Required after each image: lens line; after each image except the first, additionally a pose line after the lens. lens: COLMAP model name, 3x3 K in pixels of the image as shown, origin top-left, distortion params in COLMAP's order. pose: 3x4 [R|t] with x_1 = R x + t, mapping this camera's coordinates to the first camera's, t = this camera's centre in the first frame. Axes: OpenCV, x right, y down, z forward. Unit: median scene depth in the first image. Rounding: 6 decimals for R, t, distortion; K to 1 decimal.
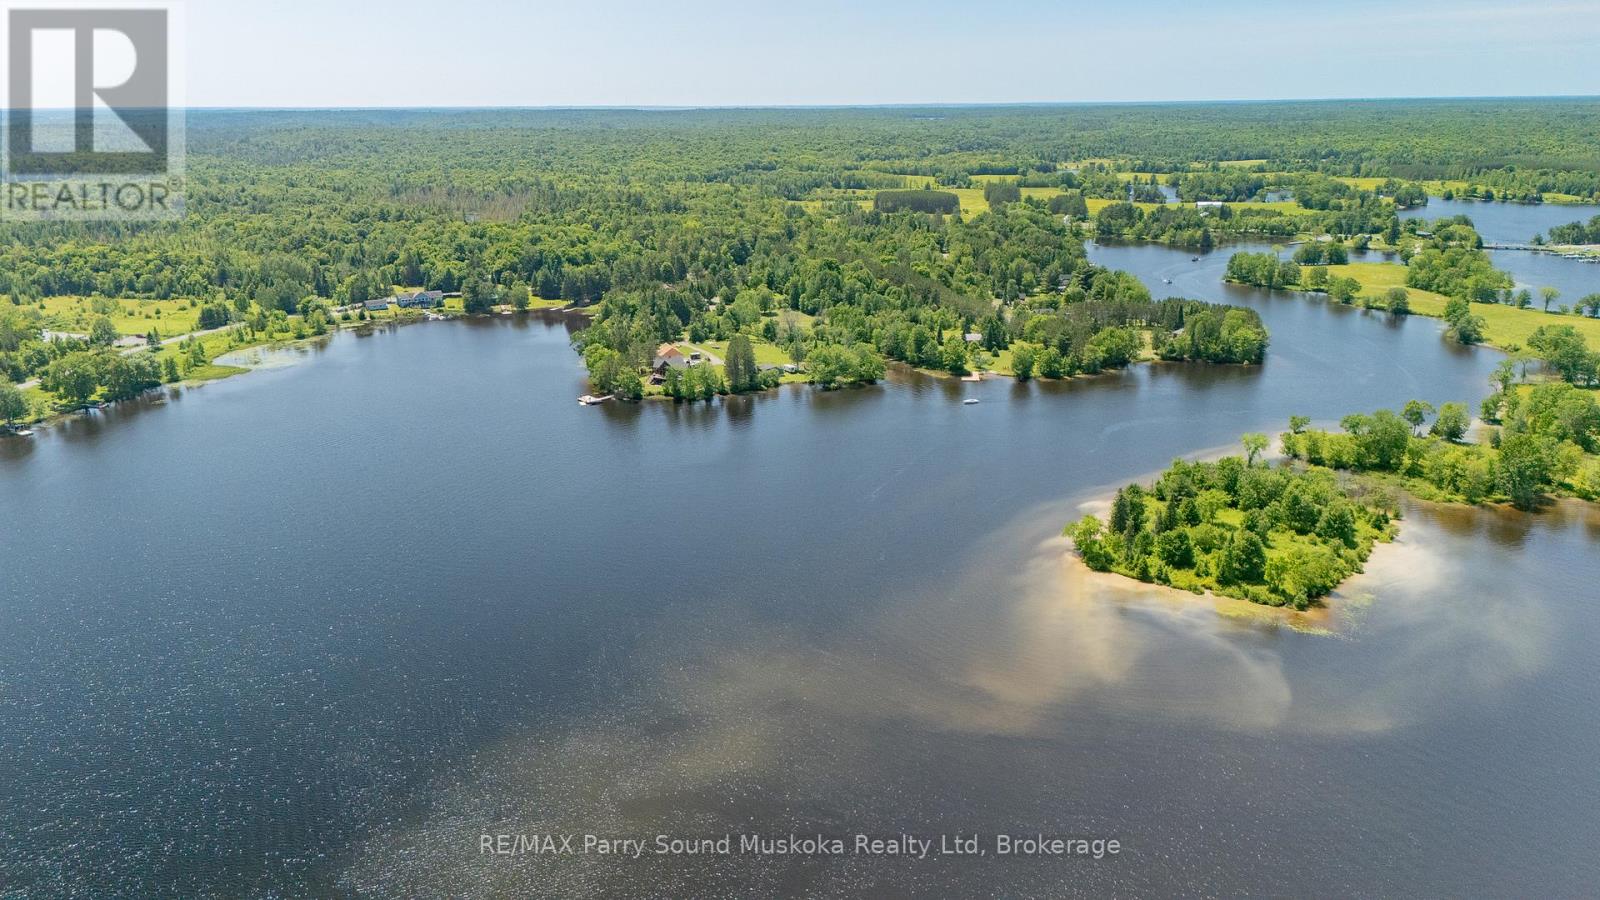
lens RADIAL K [[1190.0, 0, 804.4], [0, 1190.0, 449.7], [0, 0, 1]] dist [0.068602, -0.052014]
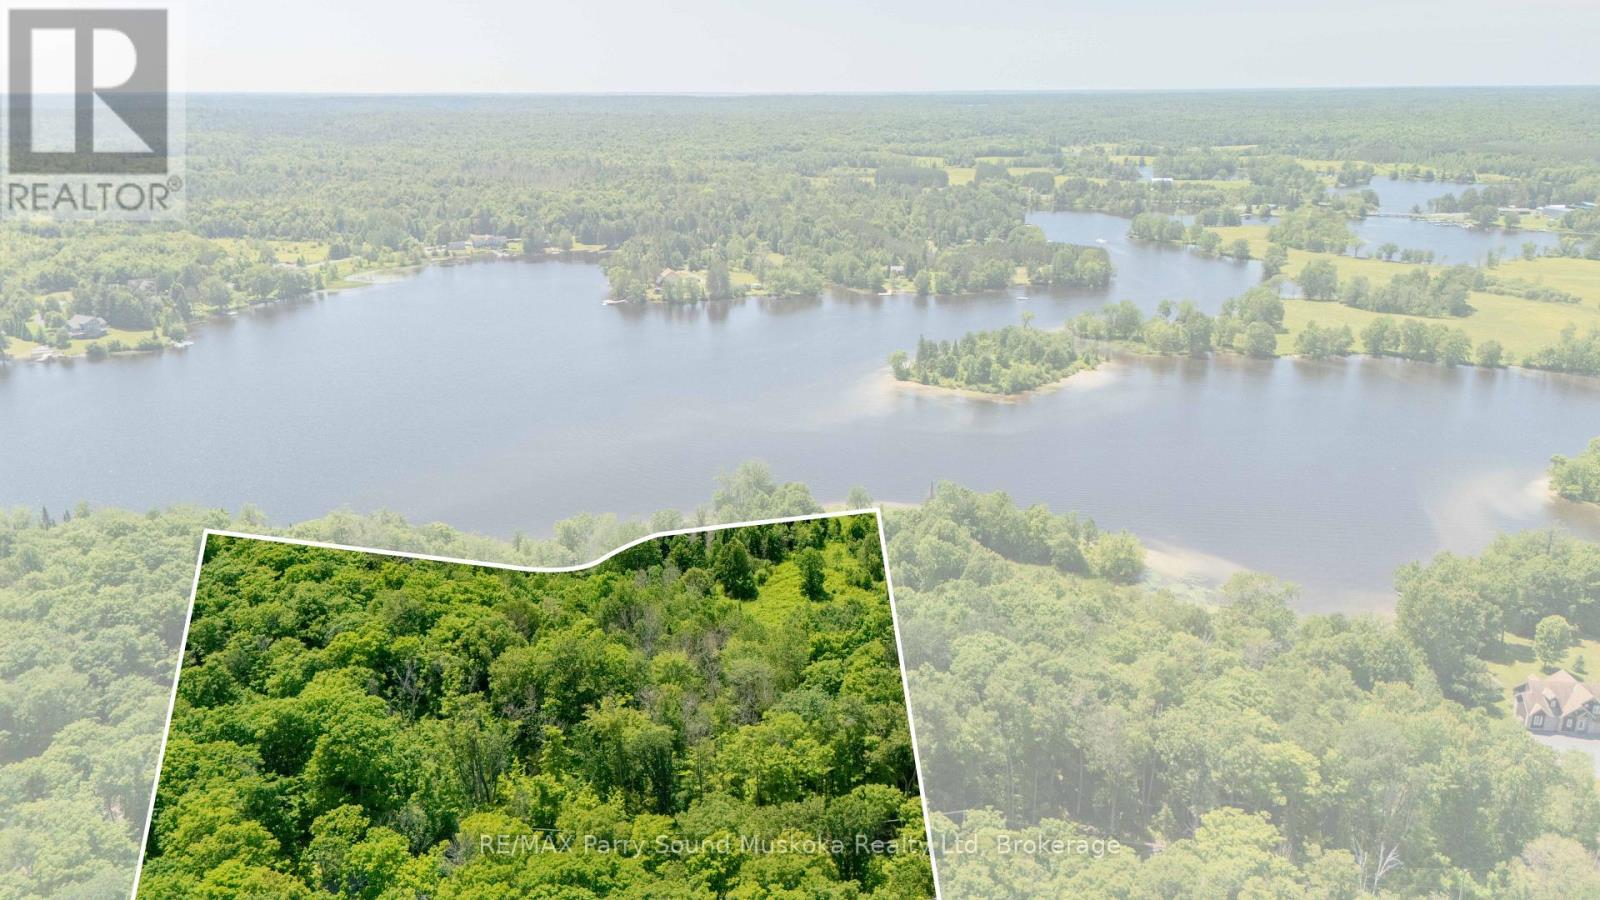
lens RADIAL K [[1172.0, 0, 800.0], [0, 1172.0, 450.0], [0, 0, 1]] dist [0.076600, -0.072959]
pose [[0.998879, 0.016611, -0.044329, 0.093972], [-0.015957, 0.999759, 0.015082, 0.092190], [0.044569, -0.014357, 0.998903, -0.330297]]
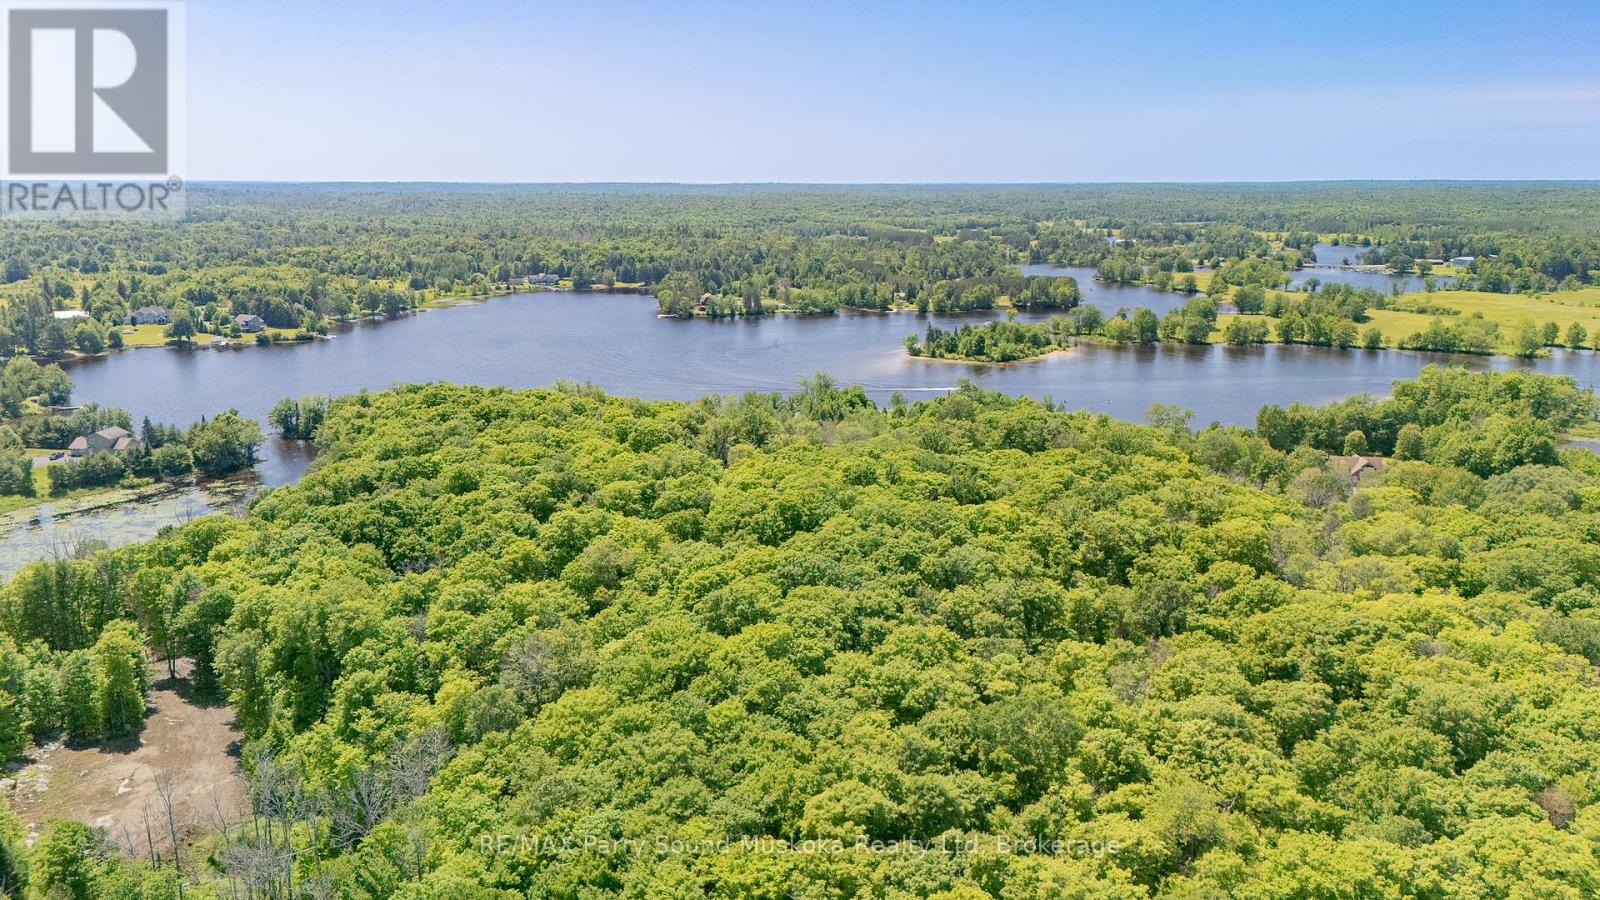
lens RADIAL K [[1172.0, 0, 800.0], [0, 1172.0, 450.0], [0, 0, 1]] dist [0.076600, -0.072959]
pose [[0.999522, 0.014281, -0.027406, 0.054328], [-0.015793, 0.998318, -0.055776, 0.202006], [0.026563, 0.056182, 0.998067, -0.554886]]
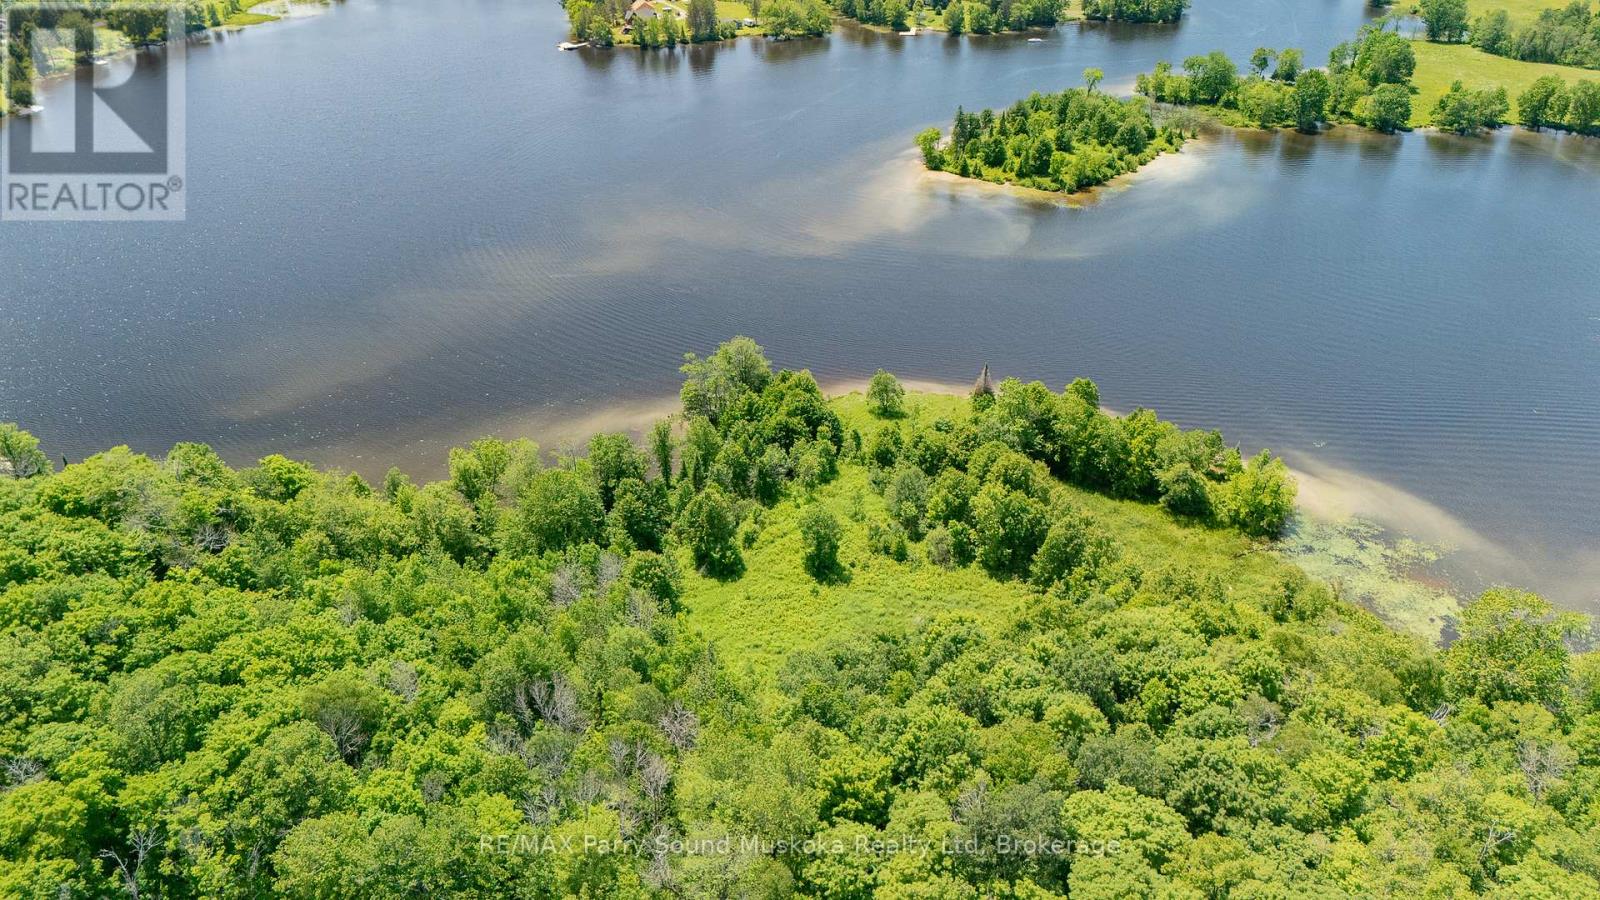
lens RADIAL K [[1189.2, 0, 800.0], [0, 1189.2, 450.0], [0, 0, 1]] dist [0.050345, -0.033359]
pose [[0.998787, 0.026139, -0.041731, 0.086041], [-0.015286, 0.970192, 0.241855, 0.045086], [0.046809, -0.240923, 0.969415, -0.172813]]
